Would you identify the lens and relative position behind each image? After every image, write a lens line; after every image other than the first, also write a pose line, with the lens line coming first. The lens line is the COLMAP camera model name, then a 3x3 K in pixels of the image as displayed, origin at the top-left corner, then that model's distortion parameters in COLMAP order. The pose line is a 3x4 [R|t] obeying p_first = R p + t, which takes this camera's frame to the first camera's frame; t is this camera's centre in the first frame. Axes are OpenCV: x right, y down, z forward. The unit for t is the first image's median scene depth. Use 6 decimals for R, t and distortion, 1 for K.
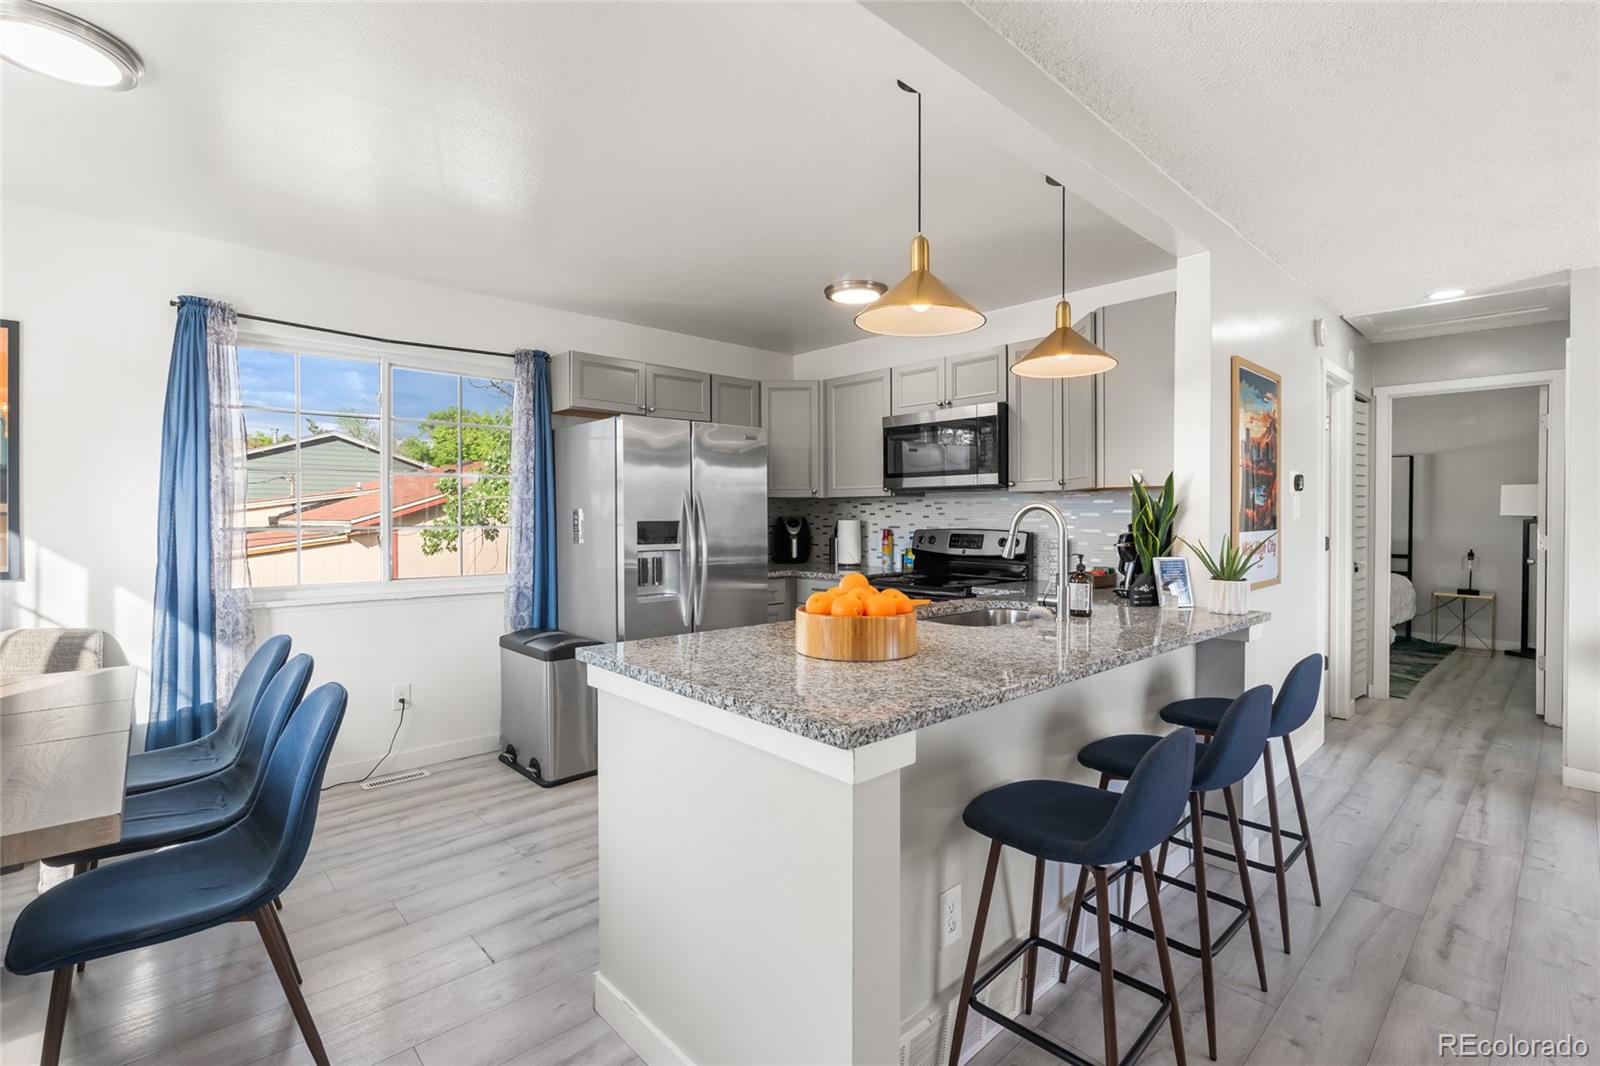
lens RADIAL K [[725.5, 0, 800.7], [0, 725.5, 532.1], [0, 0, 1]] dist [-0.002541, 0.001289]
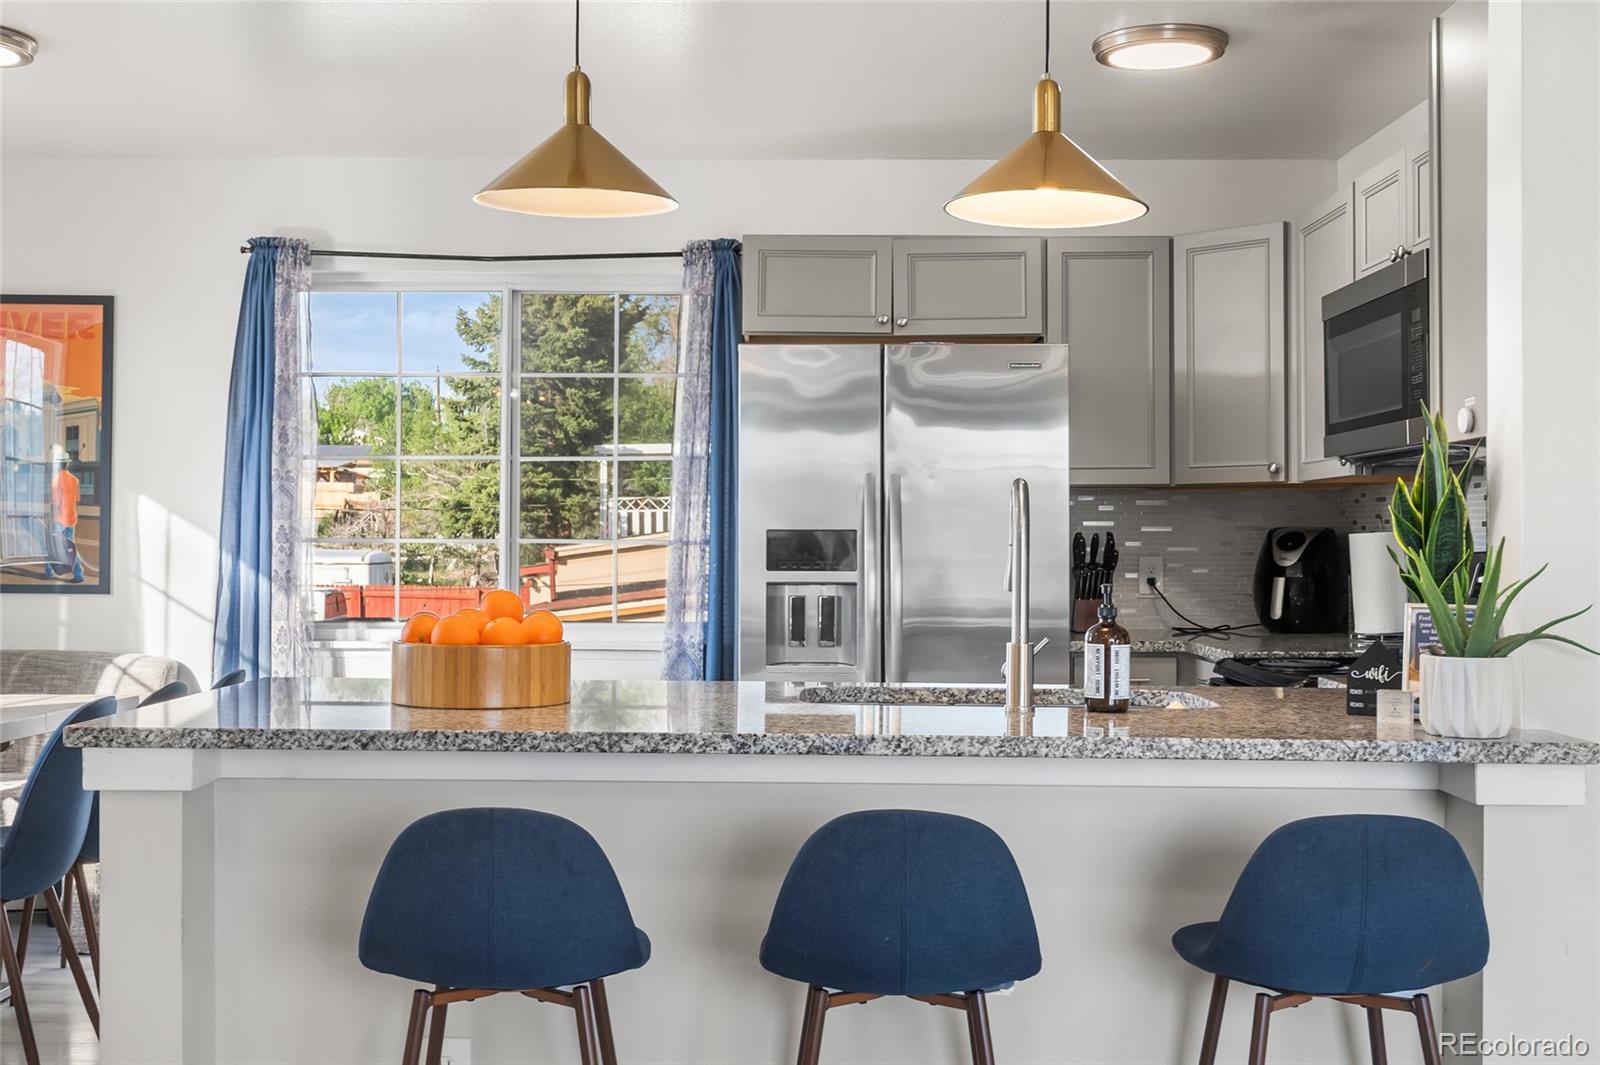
lens RADIAL K [[1820.2, 0, 790.3], [0, 1820.2, 533.0], [0, 0, 1]] dist [0.009029, 0.000000]
pose [[0.734457, -0.001350, -0.678654, 0.814691], [-0.020022, 0.999520, -0.023657, 0.022484], [0.678360, 0.030963, 0.734077, -0.032127]]
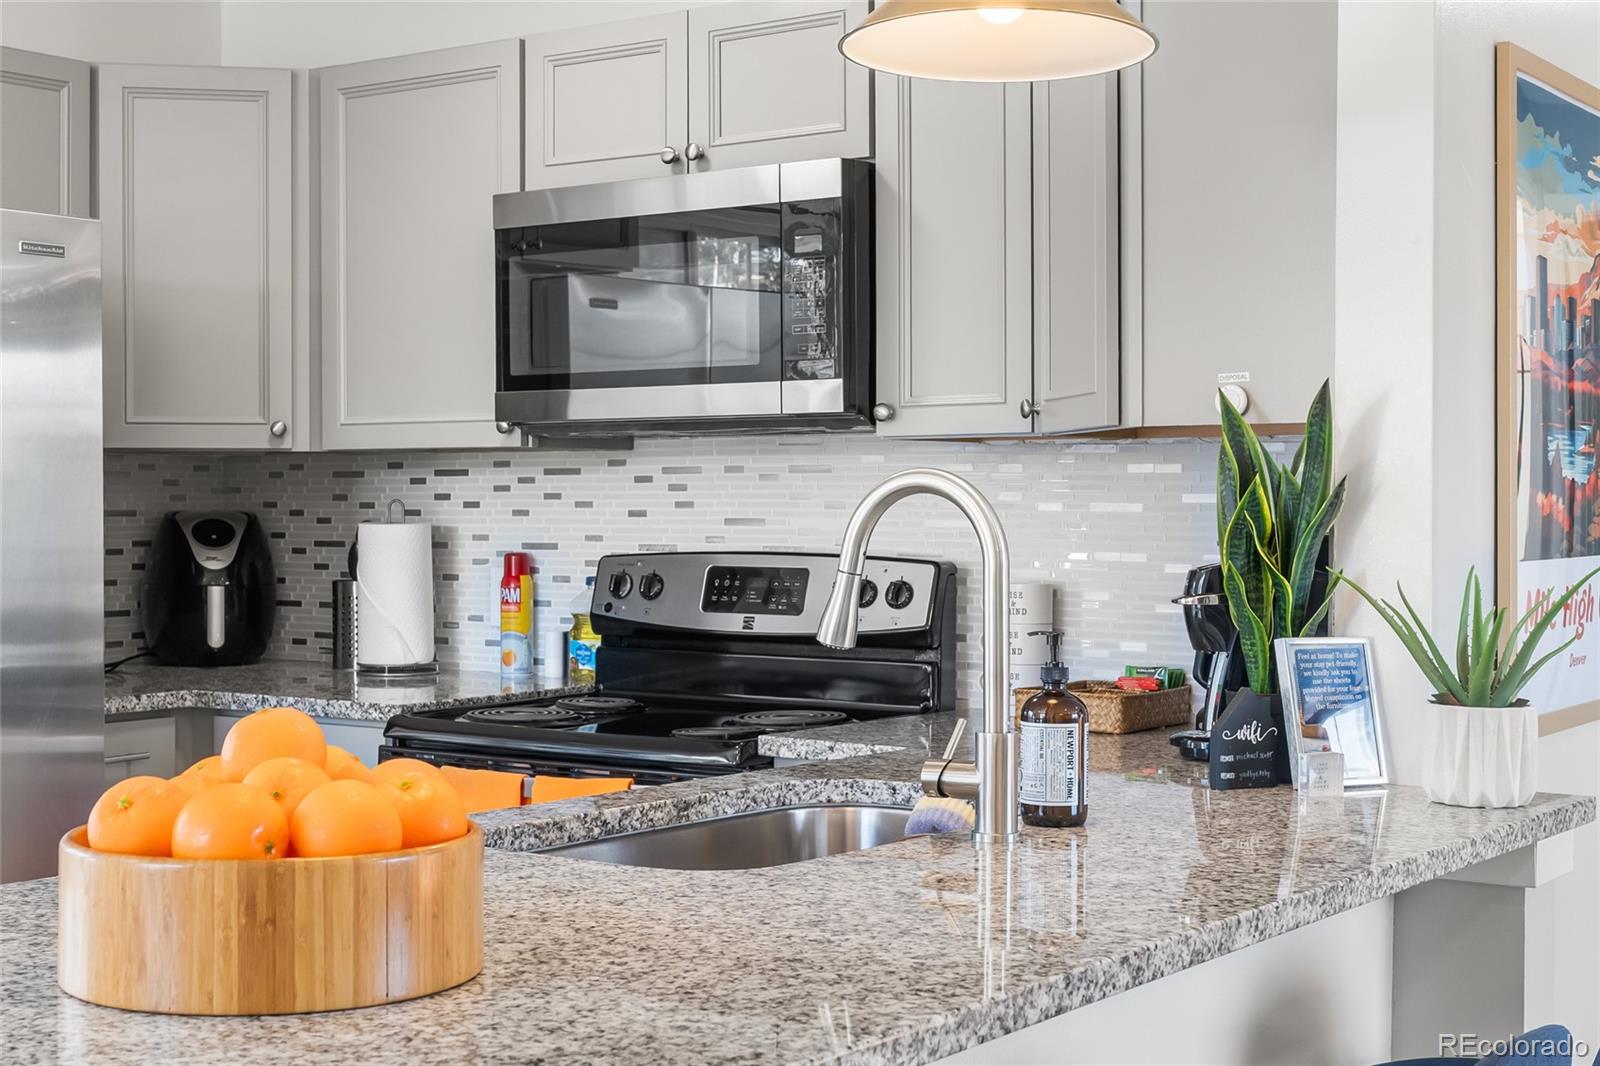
lens RADIAL K [[2249.3, 0, 799.8], [0, 2249.3, 528.1], [0, 0, 1]] dist [0.009630, 0.000000]
pose [[0.977870, -0.000215, 0.209216, 0.051046], [0.003057, 0.999907, -0.013261, -0.002042], [-0.209193, 0.013607, 0.977780, 0.035506]]
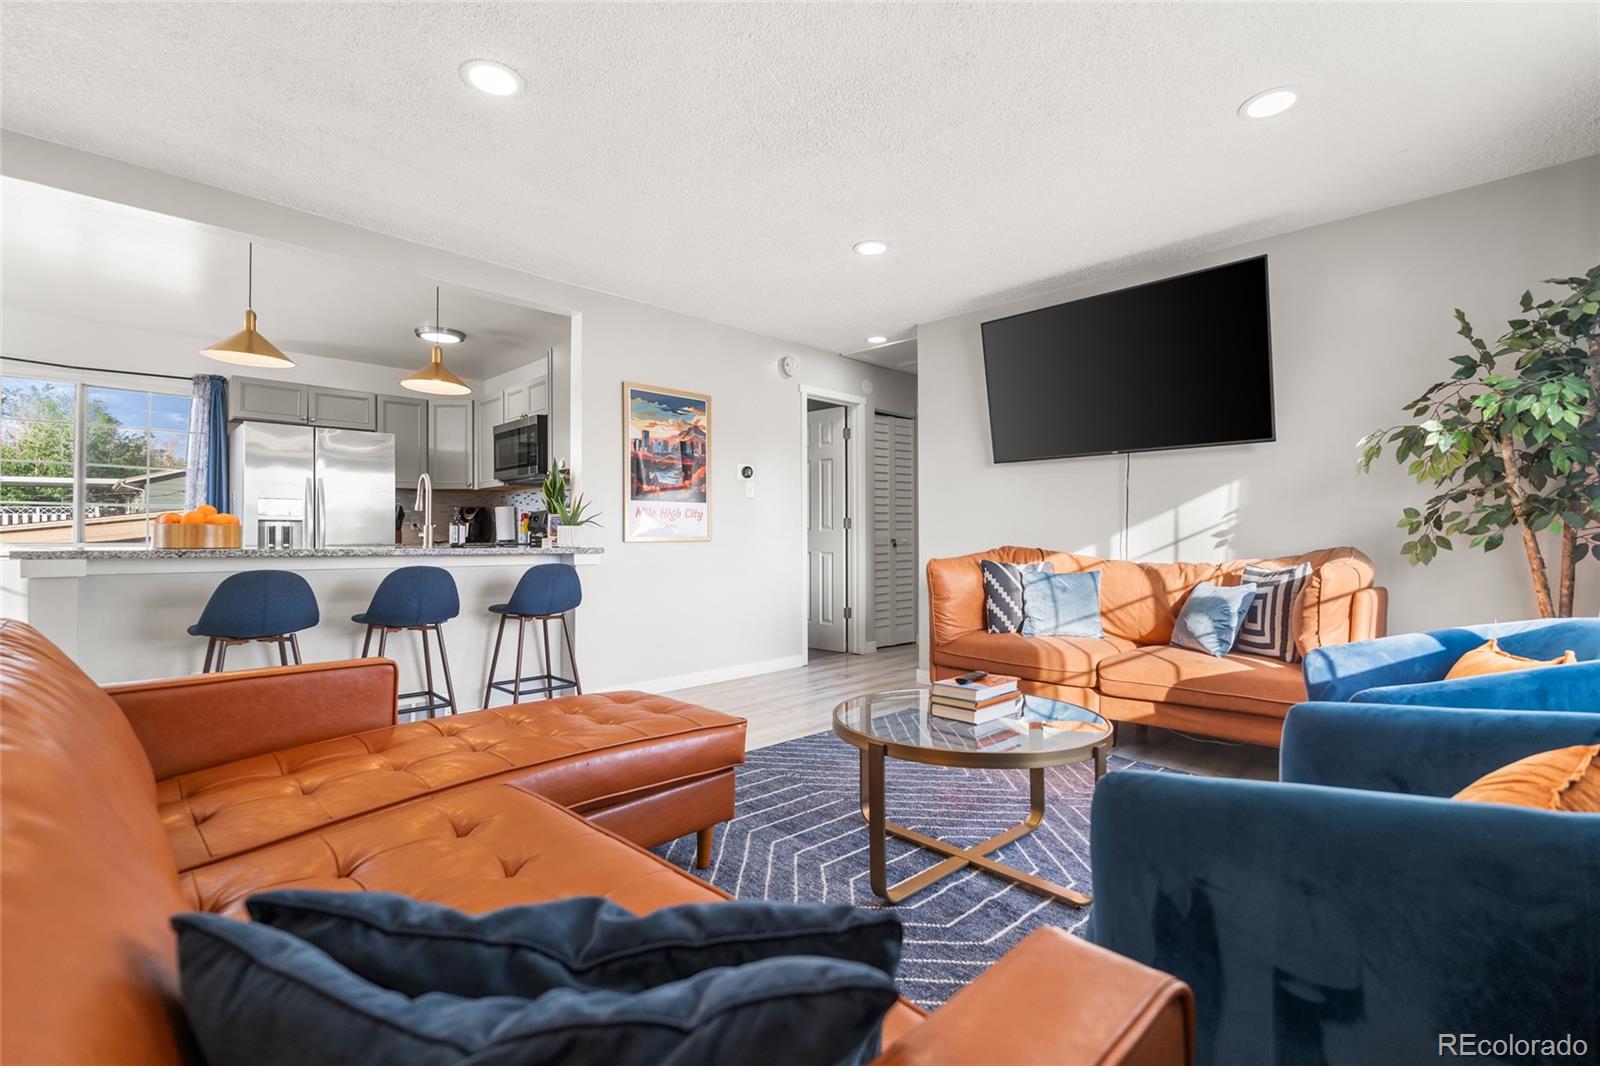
lens RADIAL K [[725.5, 0, 797.6], [0, 725.5, 526.0], [0, 0, 1]] dist [-0.002541, 0.001289]
pose [[0.999330, -0.000359, 0.036586, 0.811705], [0.001946, 0.999059, -0.043337, 0.107984], [-0.036536, 0.043379, 0.998390, -0.445445]]
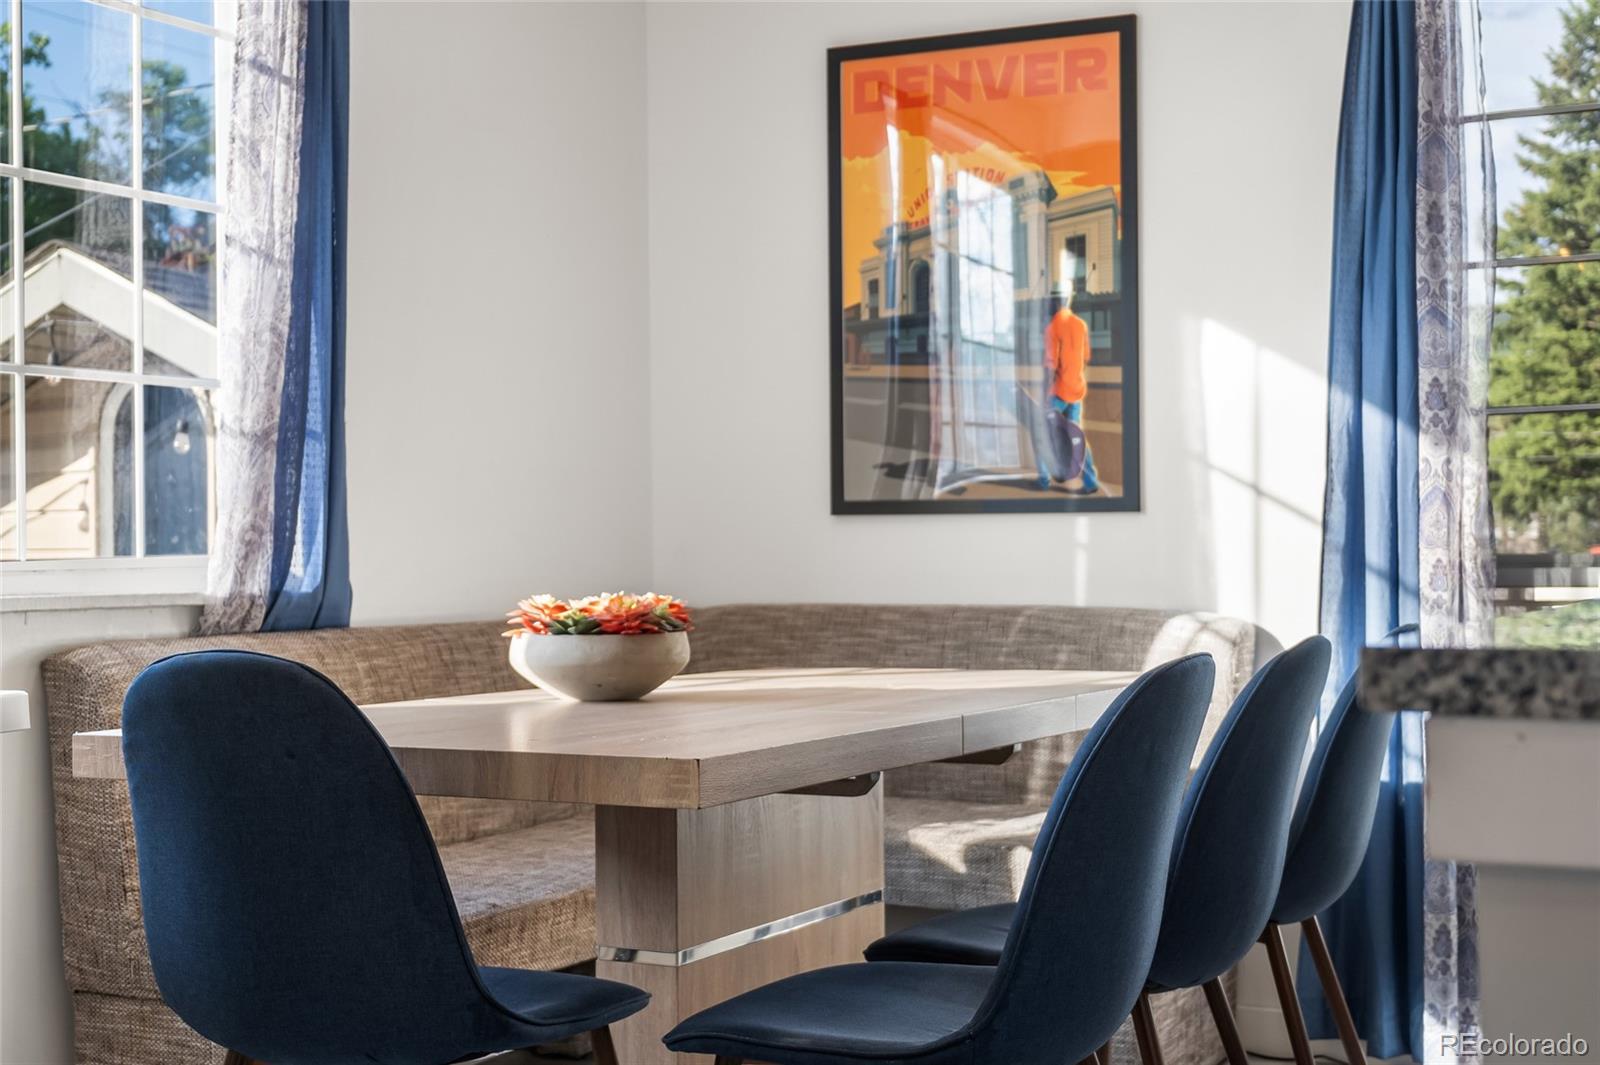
lens RADIAL K [[2249.3, 0, 805.1], [0, 2249.3, 536.0], [0, 0, 1]] dist [0.009630, 0.000000]
pose [[0.355951, -0.008861, -0.934463, 0.275066], [-0.008229, 0.999887, -0.012615, 0.086190], [0.934469, 0.012180, 0.355837, 0.175490]]
